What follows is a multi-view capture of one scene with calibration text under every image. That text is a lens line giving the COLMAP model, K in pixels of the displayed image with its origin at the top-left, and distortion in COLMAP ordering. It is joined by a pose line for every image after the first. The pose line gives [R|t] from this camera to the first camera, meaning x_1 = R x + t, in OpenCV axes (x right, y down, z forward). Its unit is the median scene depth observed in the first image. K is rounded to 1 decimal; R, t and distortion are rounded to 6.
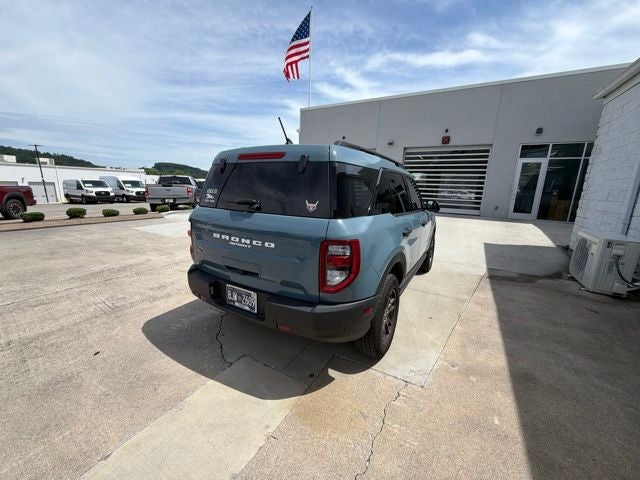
lens RADIAL K [[253.9, 0, 318.6], [0, 253.9, 243.8], [0, 0, 1]] dist [0.000438, -0.000341]
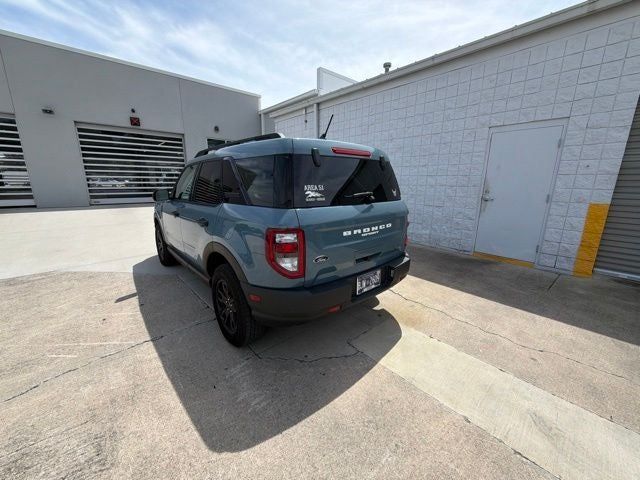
lens RADIAL K [[253.9, 0, 321.1], [0, 253.9, 241.3], [0, 0, 1]] dist [0.000438, -0.000341]
pose [[0.315964, -0.251938, 0.914710, -0.899464], [0.210975, 0.958618, 0.191156, -0.141744], [-0.925017, 0.132582, 0.356042, 0.515640]]
